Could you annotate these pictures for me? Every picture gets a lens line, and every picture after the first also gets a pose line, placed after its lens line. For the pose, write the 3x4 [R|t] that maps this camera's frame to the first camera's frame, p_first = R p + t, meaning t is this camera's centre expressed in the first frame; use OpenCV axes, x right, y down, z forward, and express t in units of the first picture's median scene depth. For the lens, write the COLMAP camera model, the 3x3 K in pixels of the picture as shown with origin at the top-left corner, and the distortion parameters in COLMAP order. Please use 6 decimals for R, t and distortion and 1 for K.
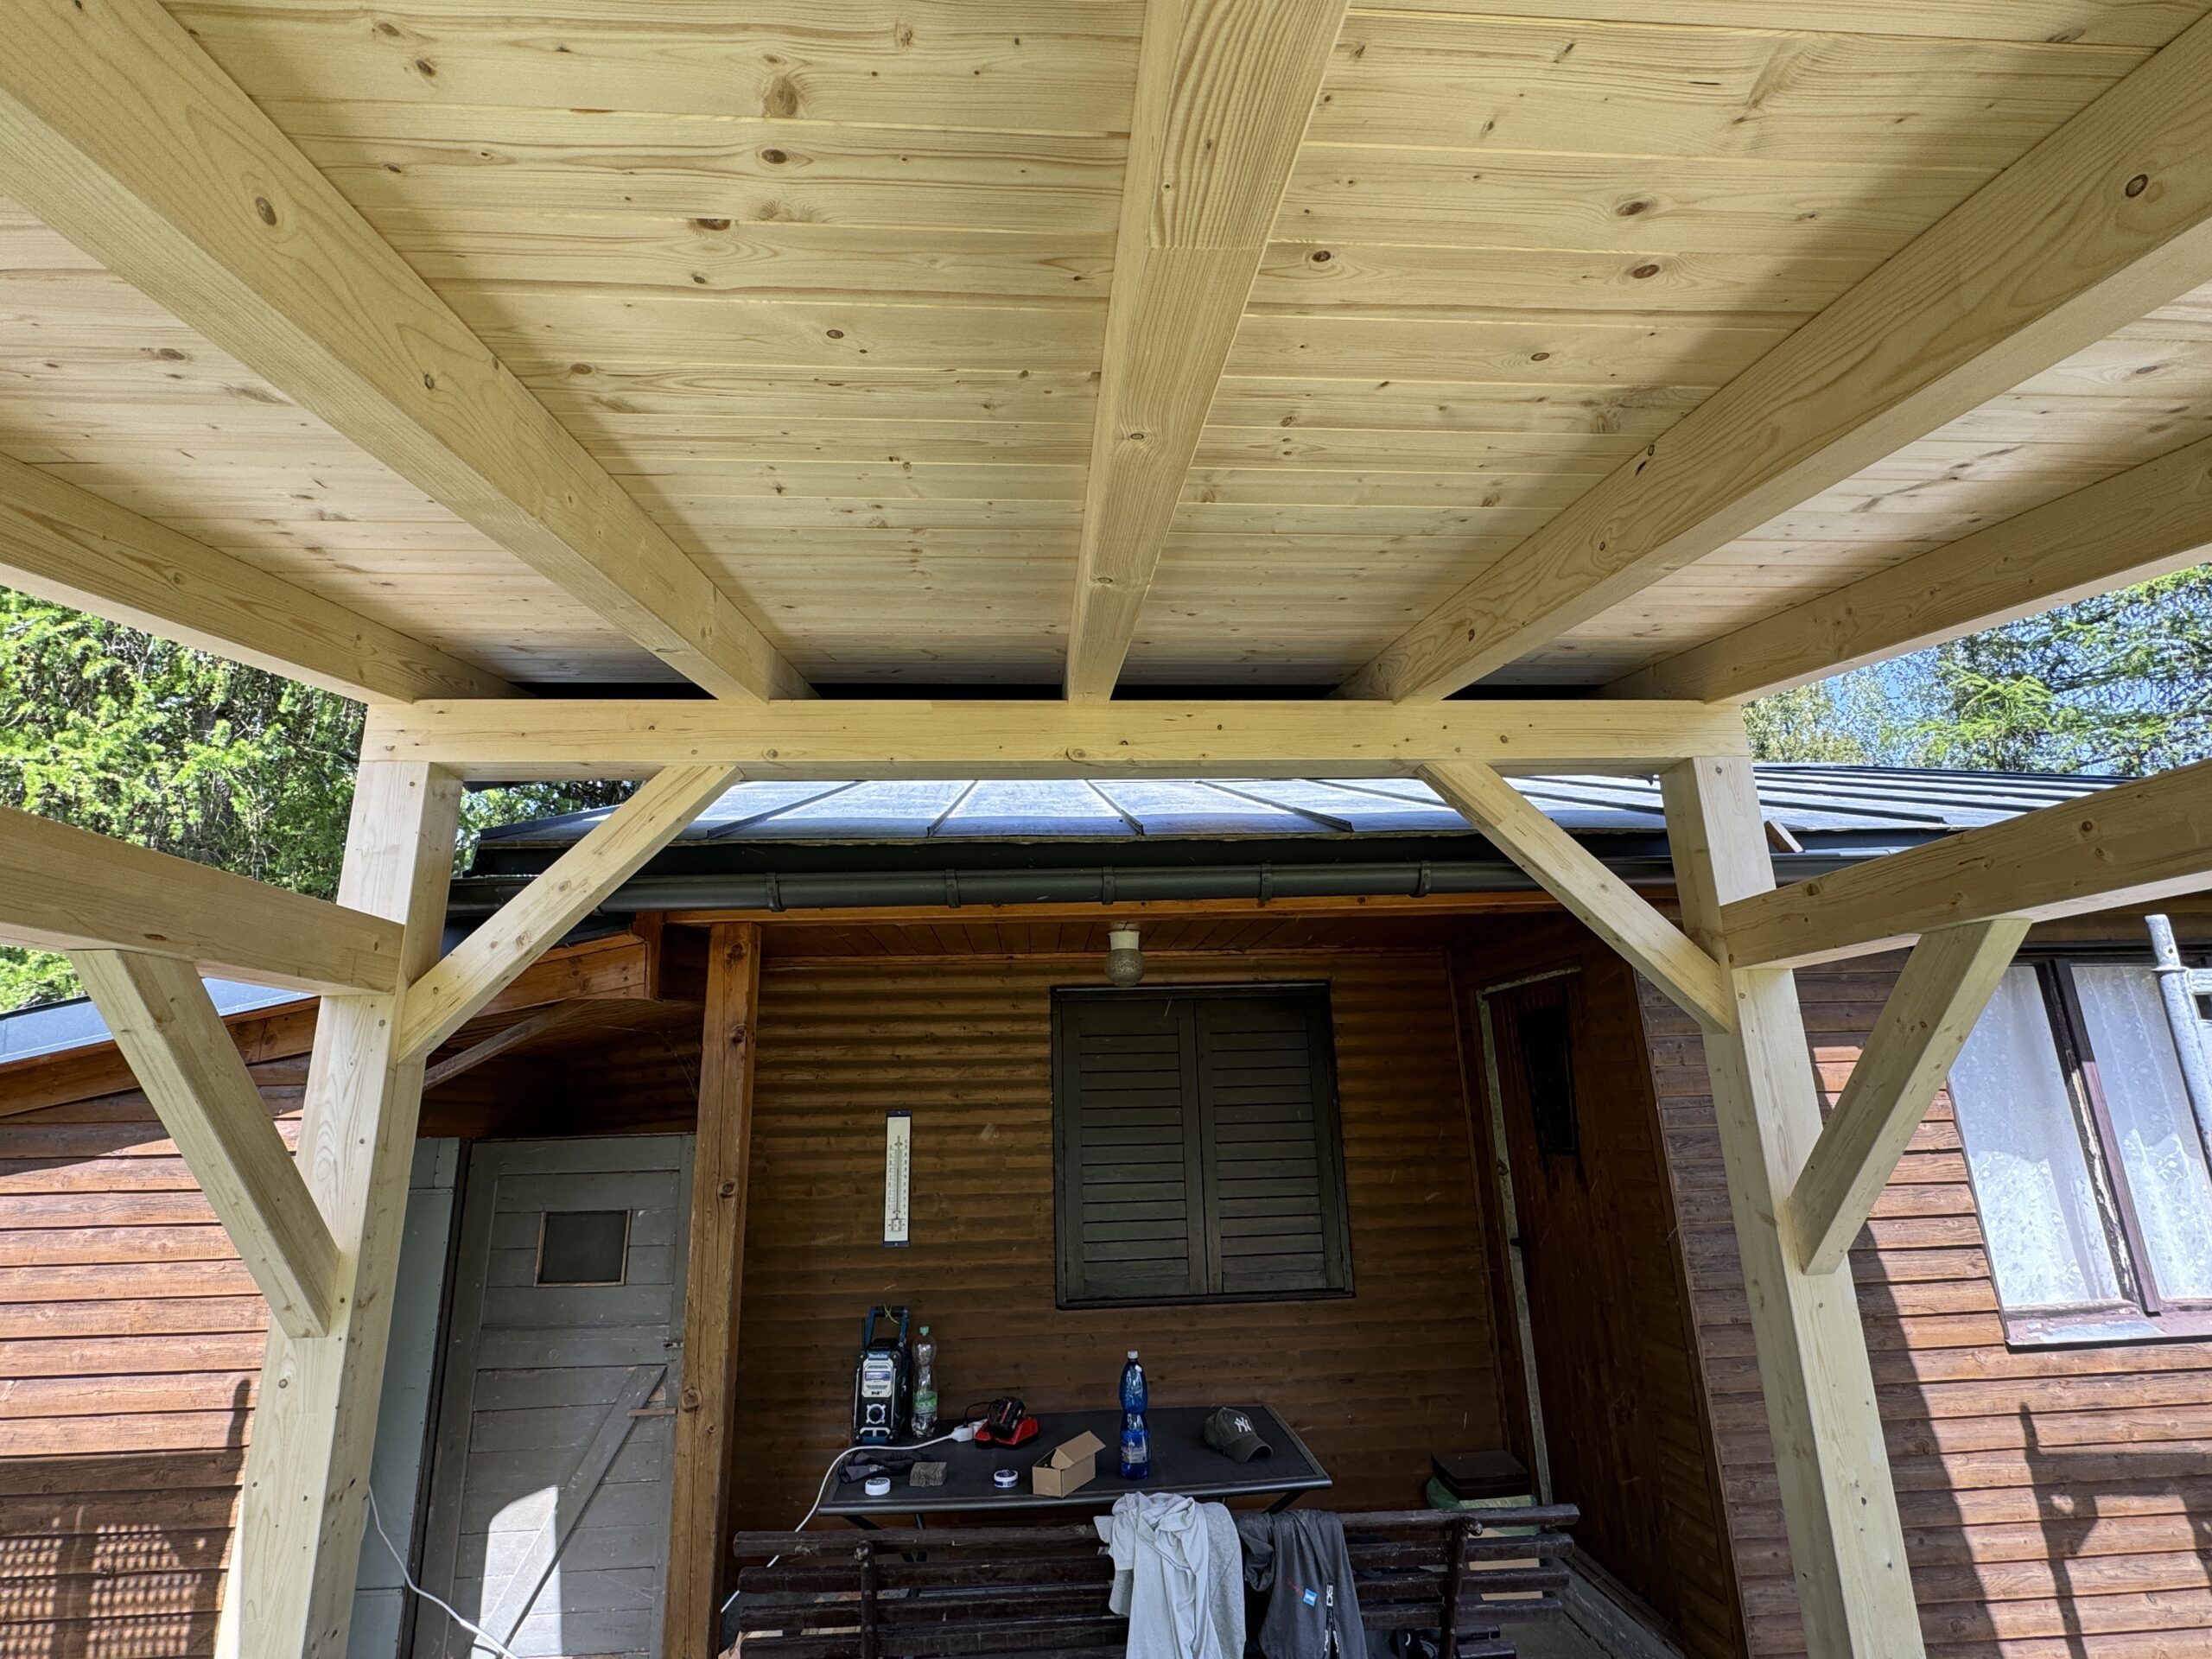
lens RADIAL K [[1057.5, 0, 1106.0], [0, 1057.5, 829.5], [0, 0, 1]] dist [-0.001882, 0.000864]
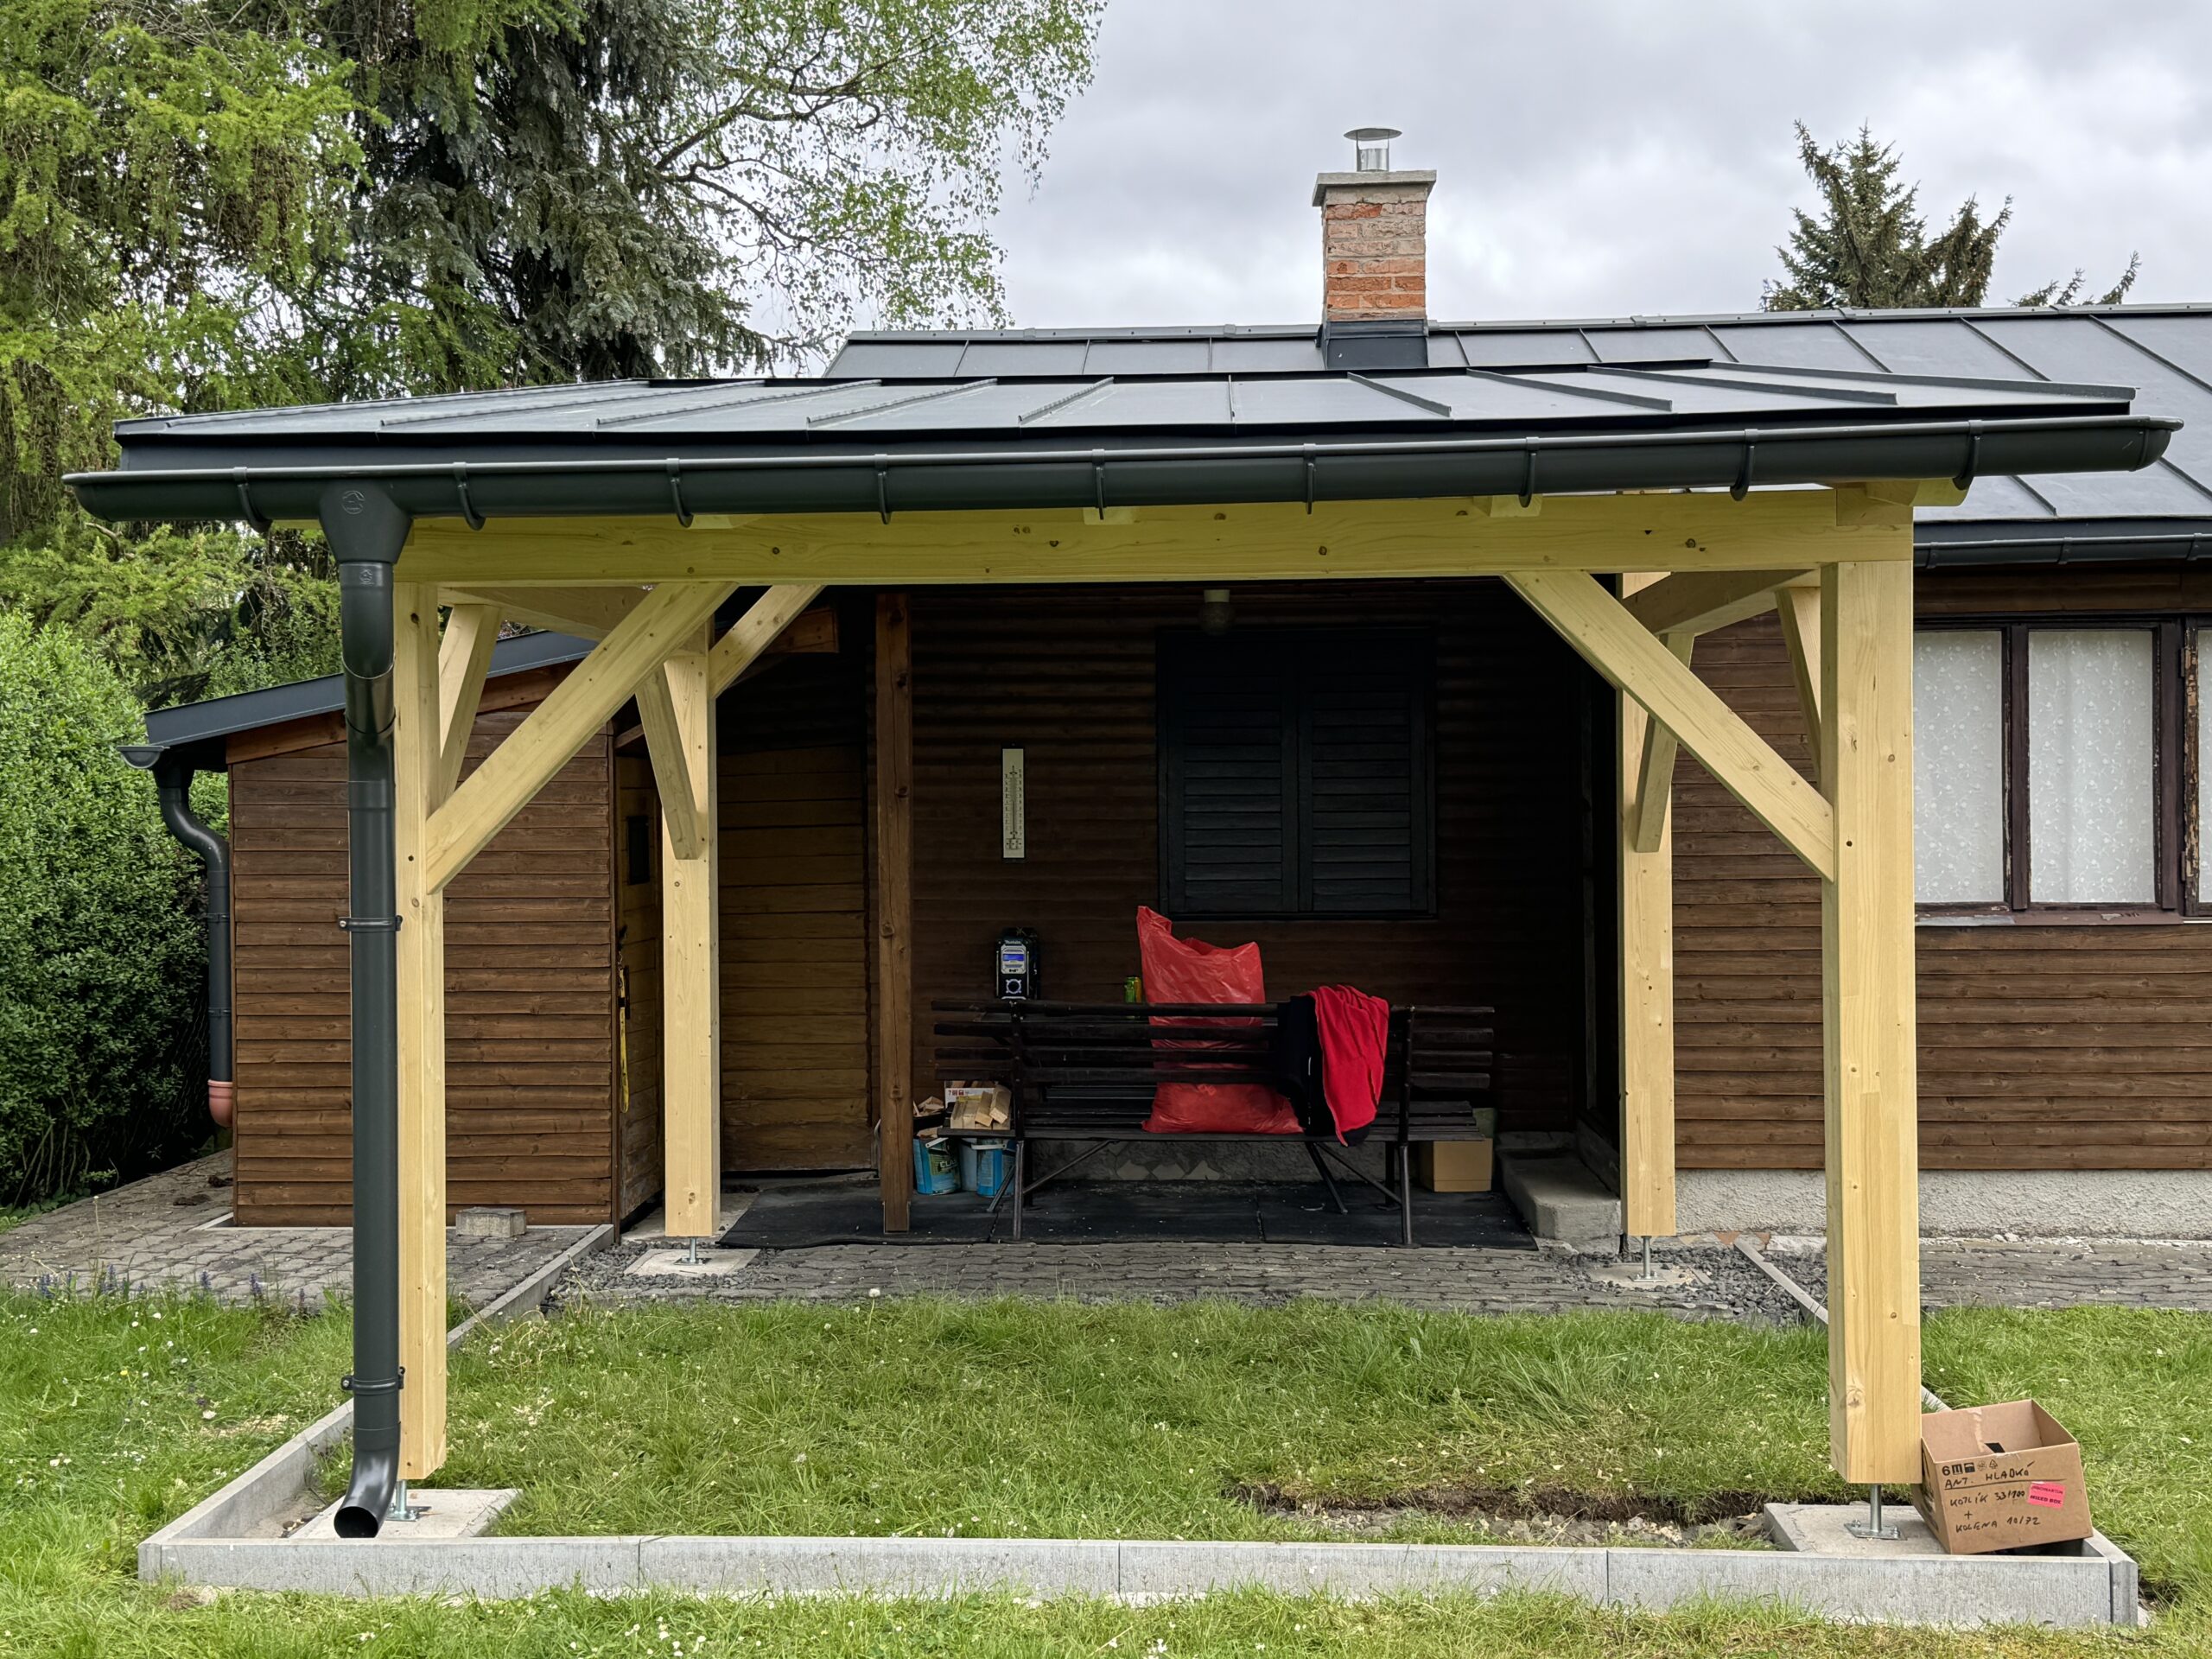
lens RADIAL K [[2583.7, 0, 1106.0], [0, 2583.7, 829.5], [0, 0, 1]] dist [0.213420, -0.465706]
pose [[0.993095, 0.020707, -0.115467, 0.280182], [0.011571, 0.962208, 0.272070, -0.500712], [0.116737, -0.271528, 0.955325, -2.101629]]
